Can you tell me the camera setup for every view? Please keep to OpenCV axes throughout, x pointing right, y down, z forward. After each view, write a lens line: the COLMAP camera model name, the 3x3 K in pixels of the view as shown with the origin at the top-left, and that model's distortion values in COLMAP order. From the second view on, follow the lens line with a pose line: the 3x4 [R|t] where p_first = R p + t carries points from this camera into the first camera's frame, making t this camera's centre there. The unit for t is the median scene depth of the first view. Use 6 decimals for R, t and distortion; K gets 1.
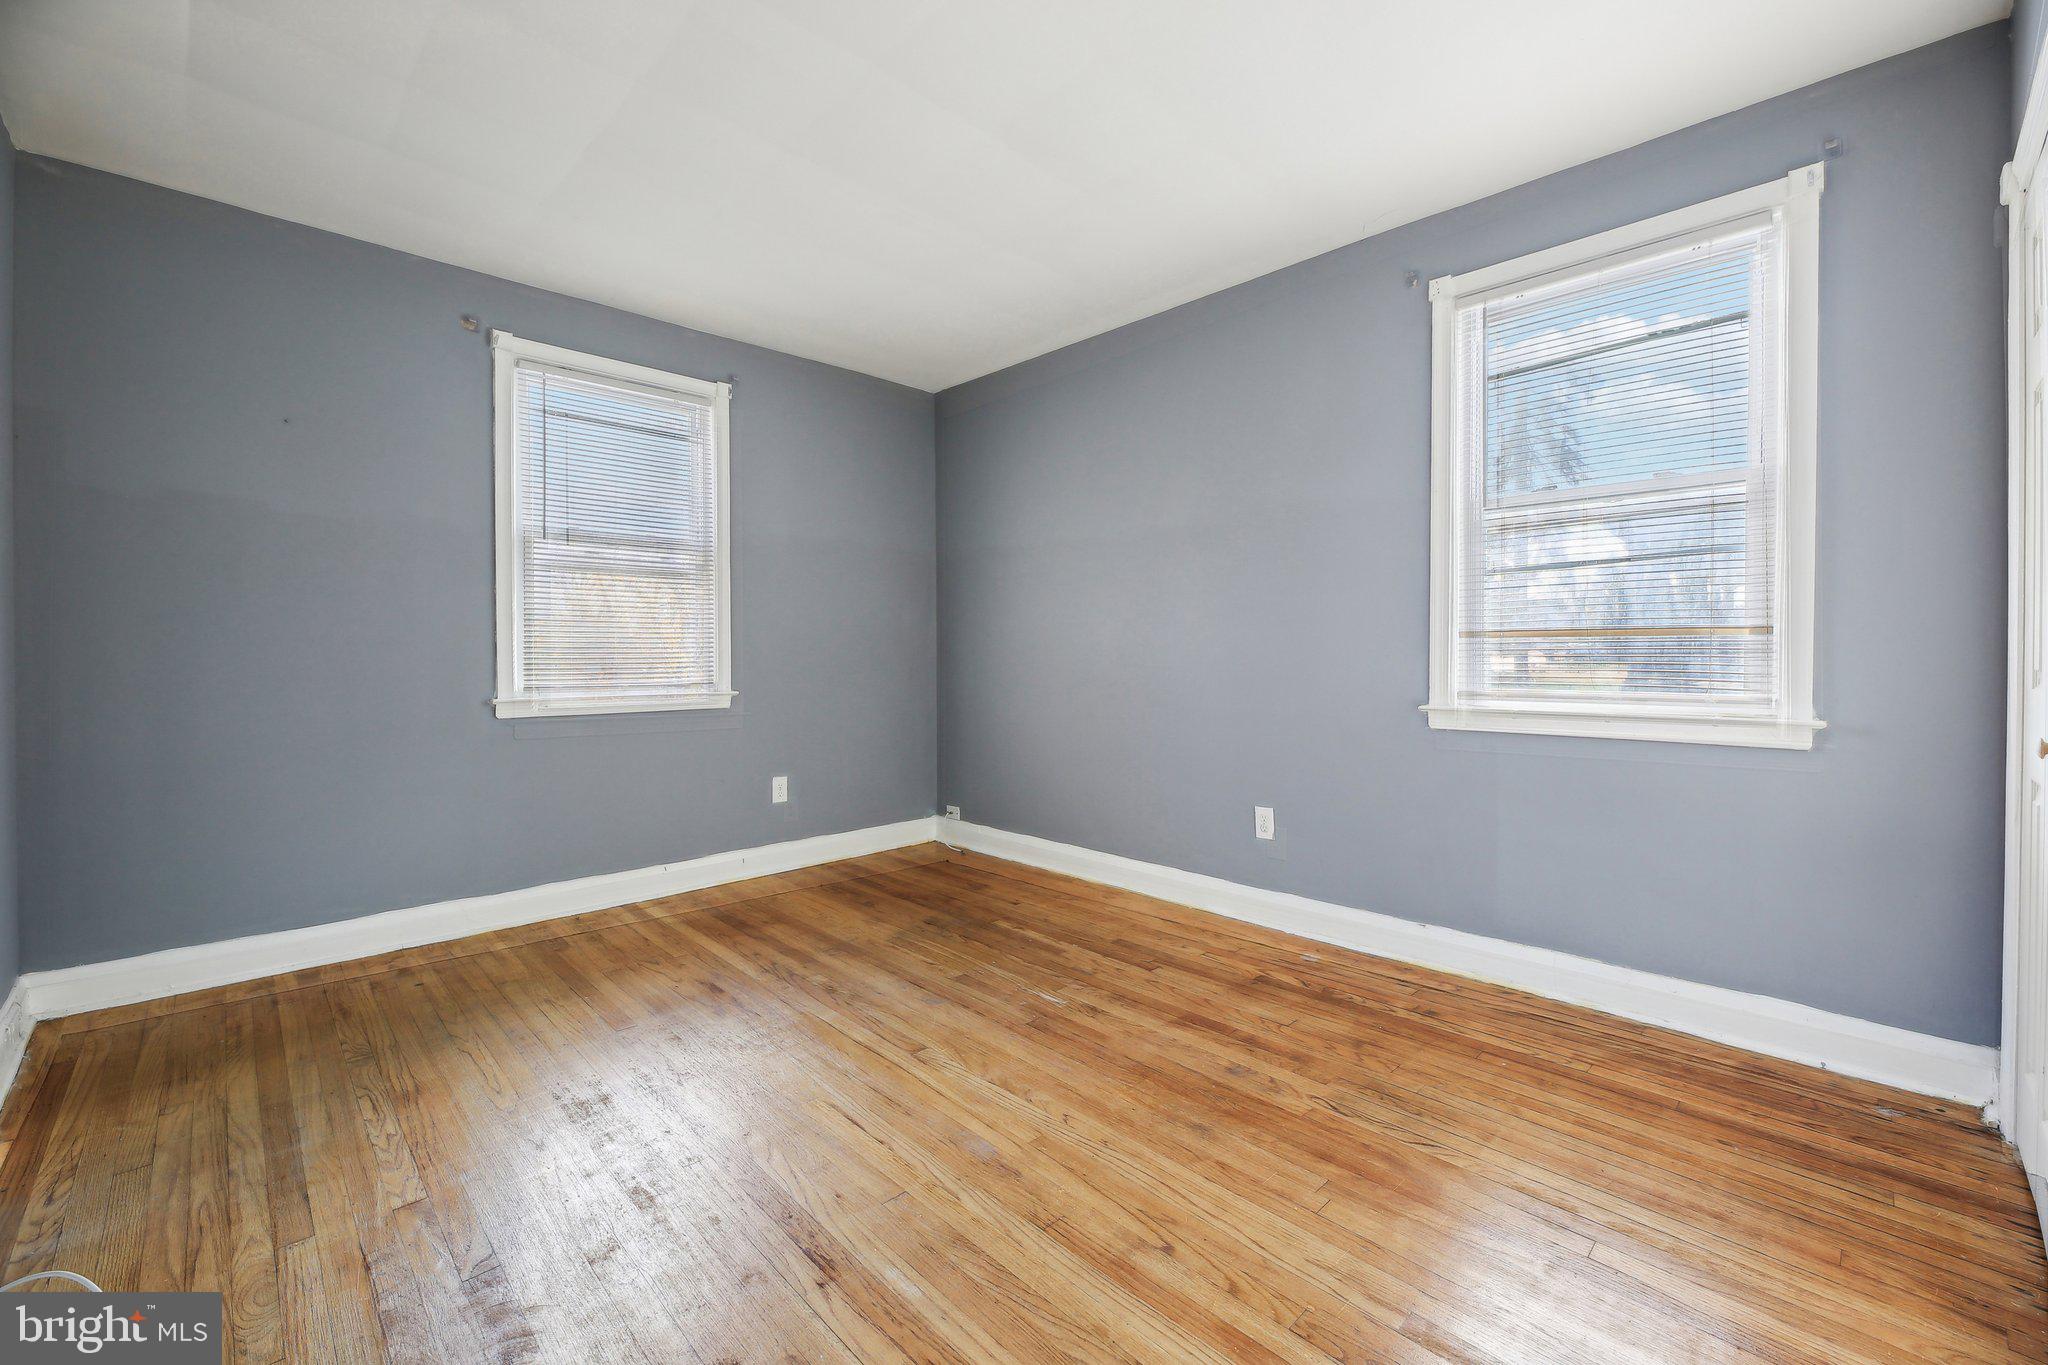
lens RADIAL K [[845.2, 0, 1036.0], [0, 845.2, 672.1], [0, 0, 1]] dist [0.000818, -0.000179]
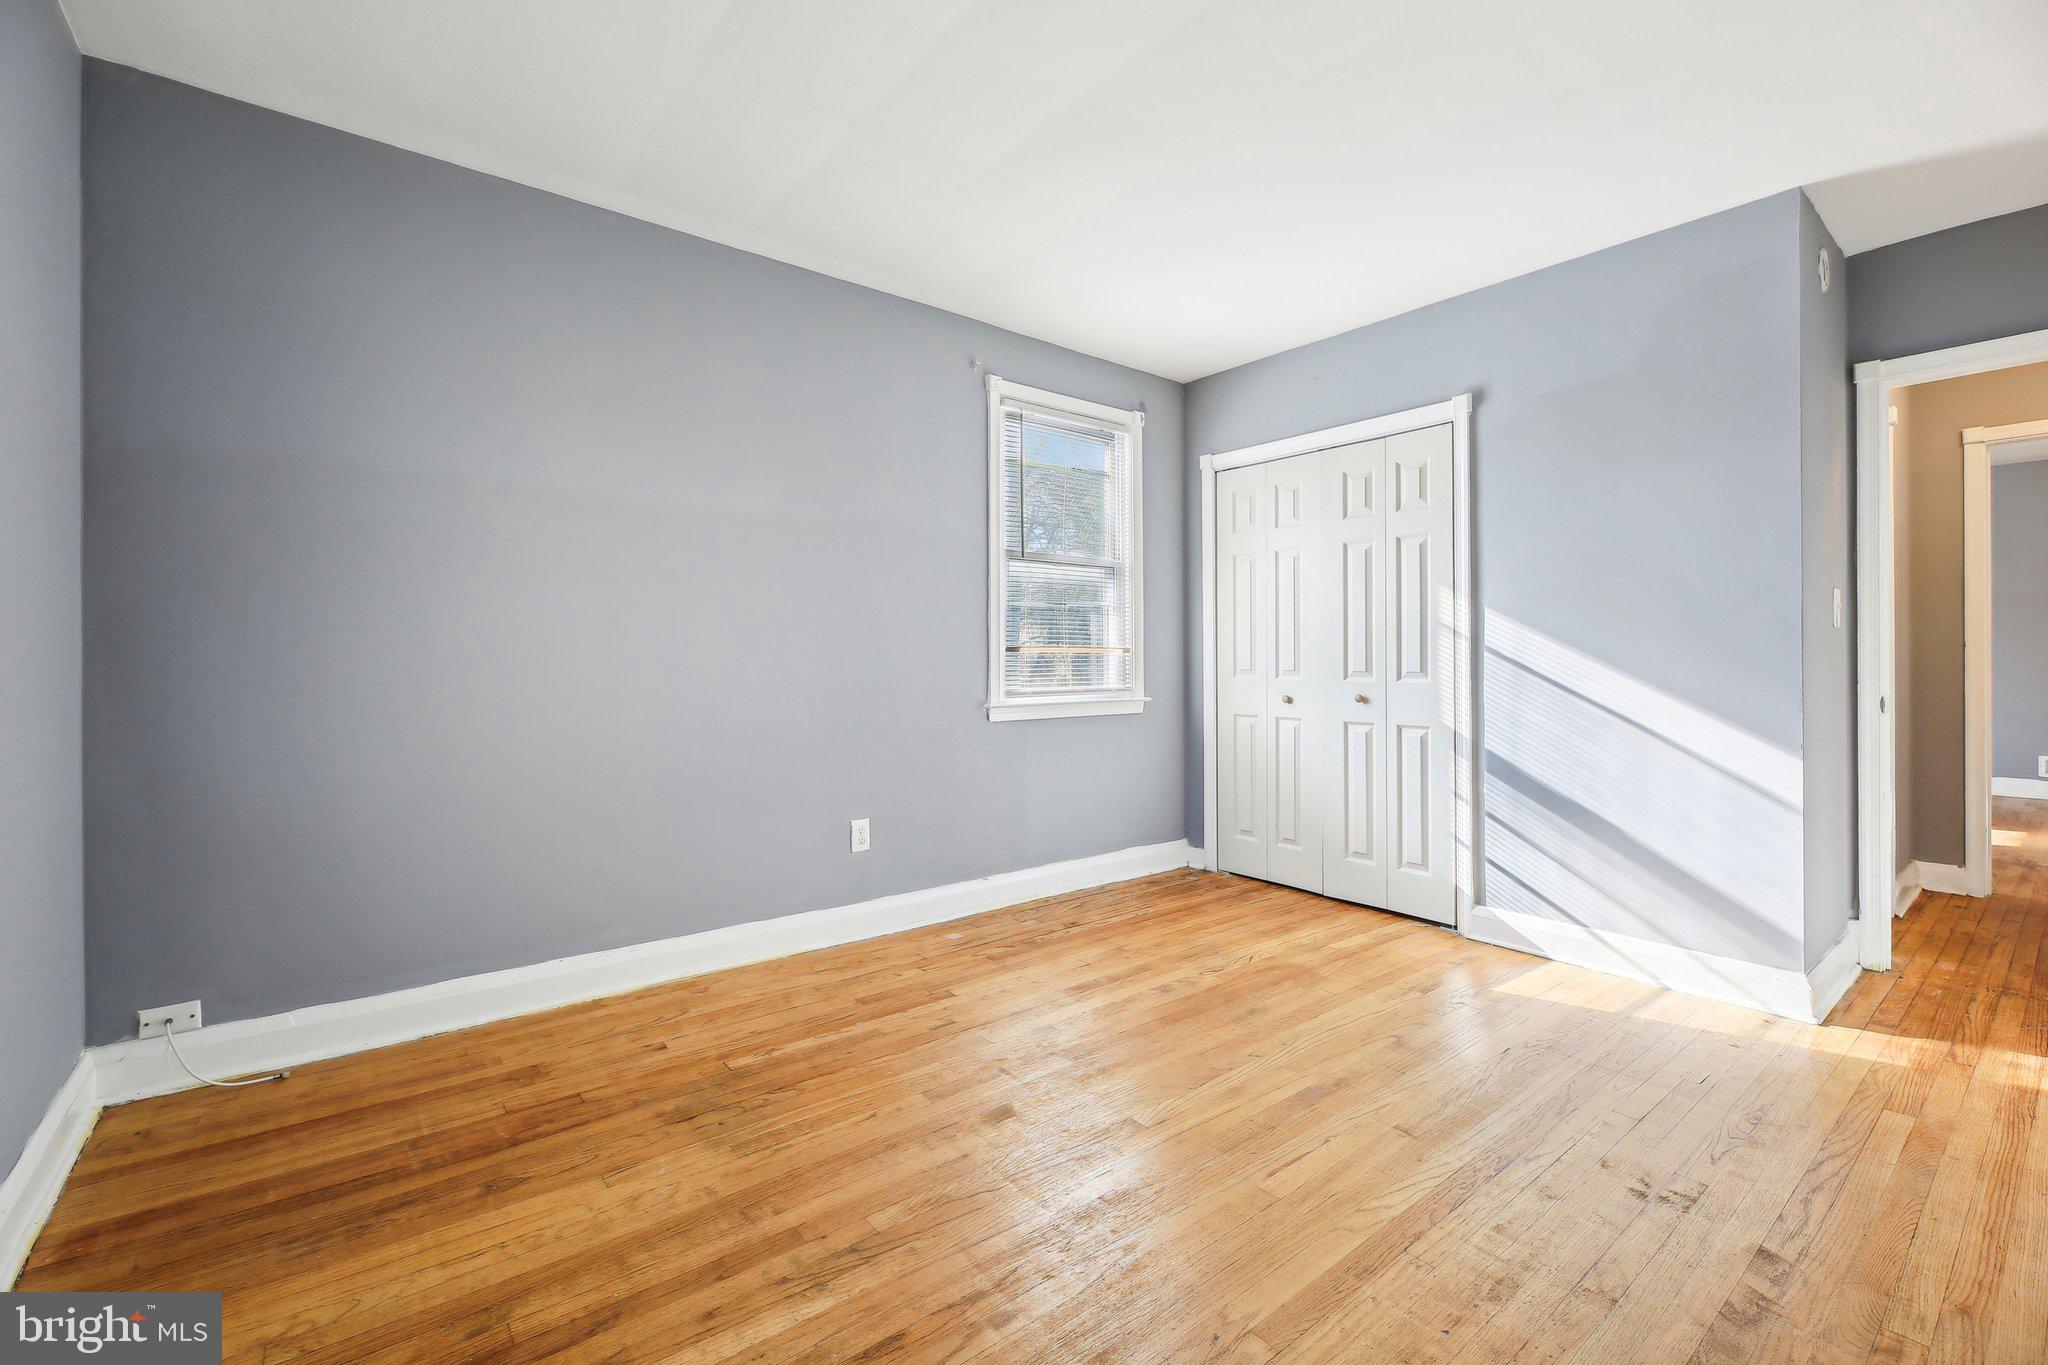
lens RADIAL K [[845.2, 0, 1036.0], [0, 845.2, 672.1], [0, 0, 1]] dist [0.000818, -0.000179]
pose [[0.107810, -0.012535, 0.994093, -0.795172], [0.022252, 0.999700, 0.010193, -0.020585], [-0.993922, 0.021022, 0.108056, 0.791264]]
